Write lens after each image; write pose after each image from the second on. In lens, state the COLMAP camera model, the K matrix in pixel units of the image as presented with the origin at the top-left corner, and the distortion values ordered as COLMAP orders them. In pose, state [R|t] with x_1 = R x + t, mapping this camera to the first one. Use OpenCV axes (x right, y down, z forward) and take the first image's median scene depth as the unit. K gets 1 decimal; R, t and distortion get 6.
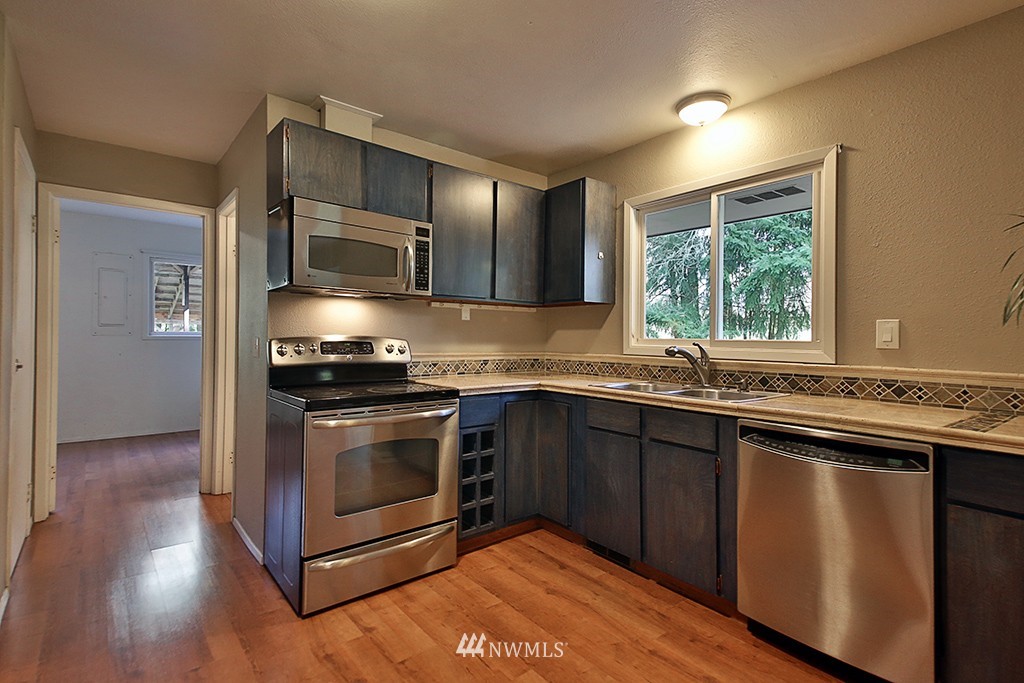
lens RADIAL K [[492.7, 0, 515.5], [0, 492.7, 338.9], [0, 0, 1]] dist [0.057321, -0.002786]
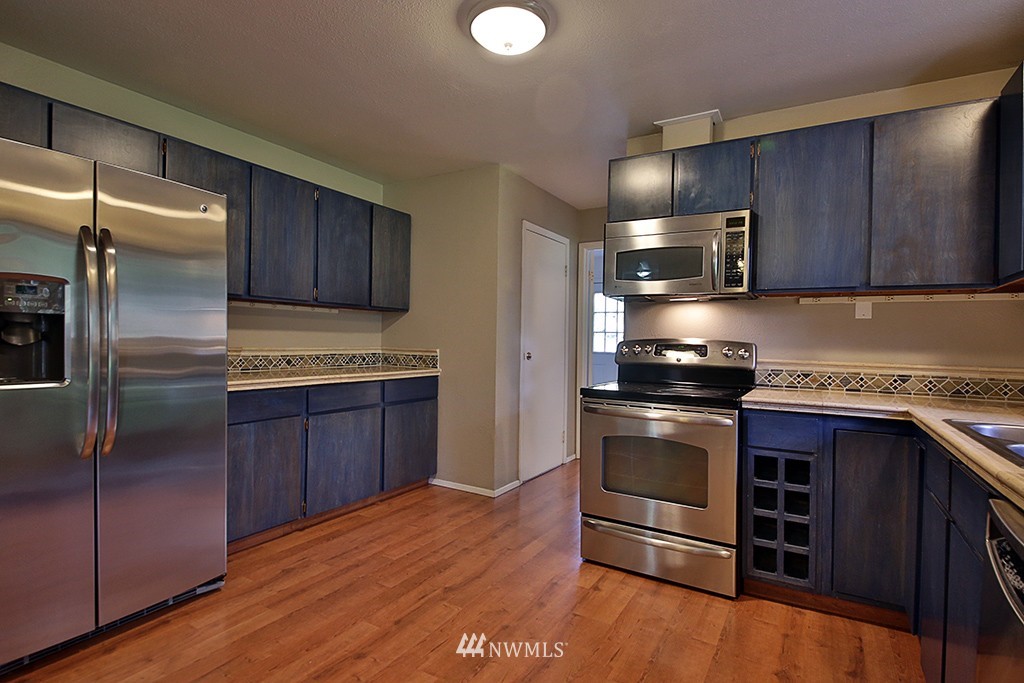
lens RADIAL K [[517.2, 0, 495.8], [0, 517.2, 349.1], [0, 0, 1]] dist [0.026619, -0.014662]
pose [[0.335409, 0.018871, -0.941884, 0.553803], [-0.013283, 0.999795, 0.015301, 0.003495], [0.941979, 0.007380, 0.335591, 0.269213]]
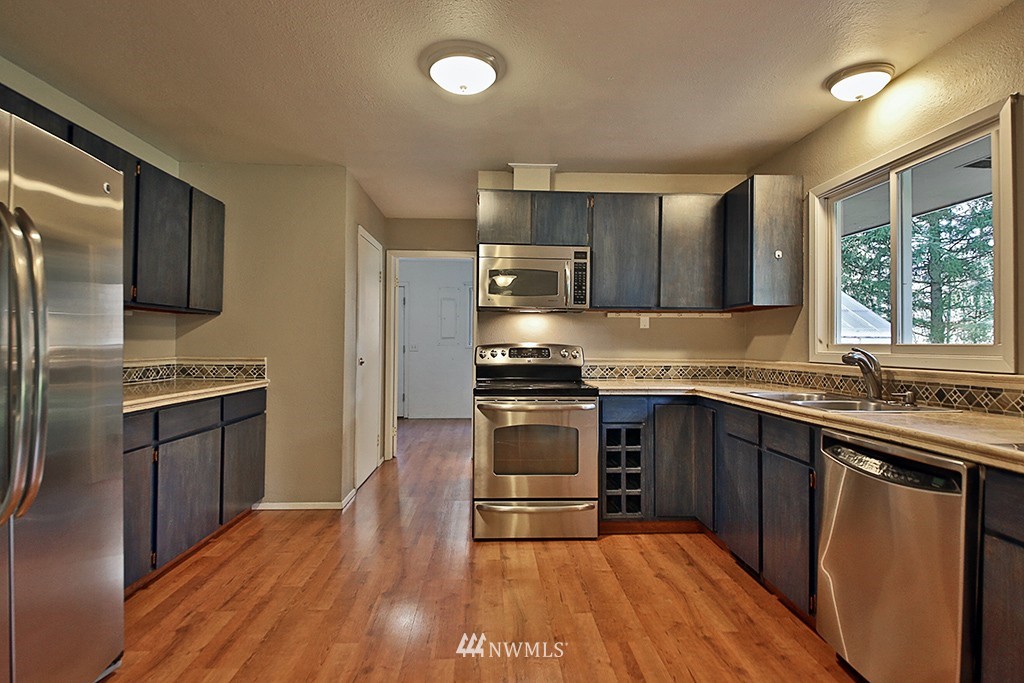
lens RADIAL K [[517.2, 0, 513.5], [0, 517.2, 341.6], [0, 0, 1]] dist [0.026619, -0.014662]
pose [[0.806187, -0.010336, -0.591570, 0.410974], [0.002013, 0.999890, -0.014726, 0.008634], [0.591657, 0.010681, 0.806119, -0.090903]]
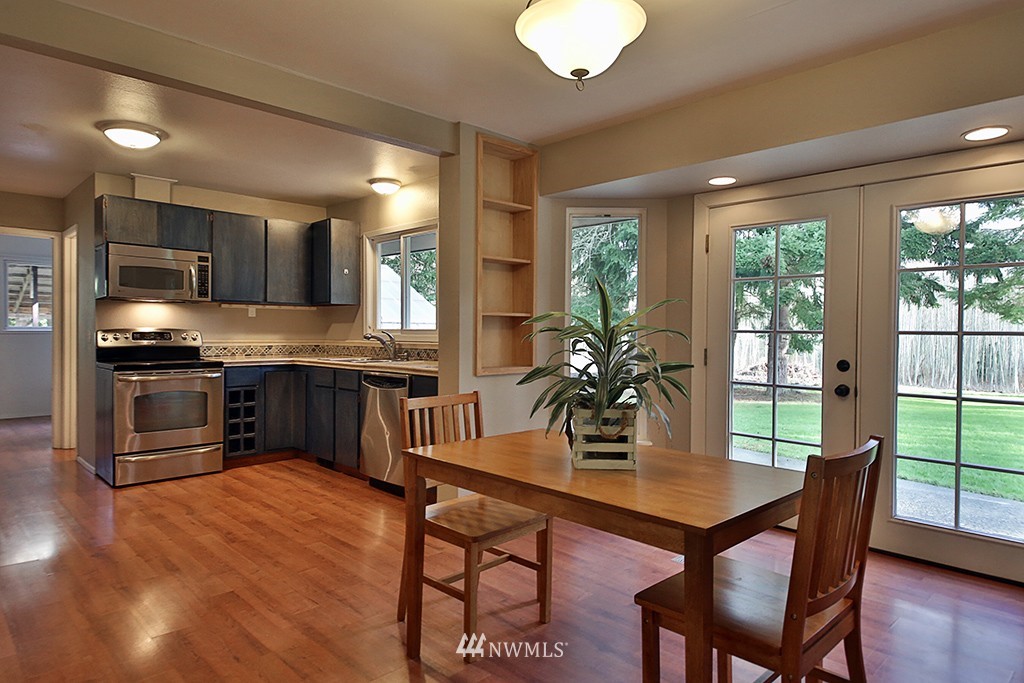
lens RADIAL K [[605.8, 0, 504.1], [0, 605.8, 338.7], [0, 0, 1]] dist [0.032444, -0.004374]
pose [[0.997217, -0.007305, 0.074198, 0.586323], [0.006668, 0.999939, 0.008832, 0.016868], [-0.074258, -0.008312, 0.997204, -0.928411]]
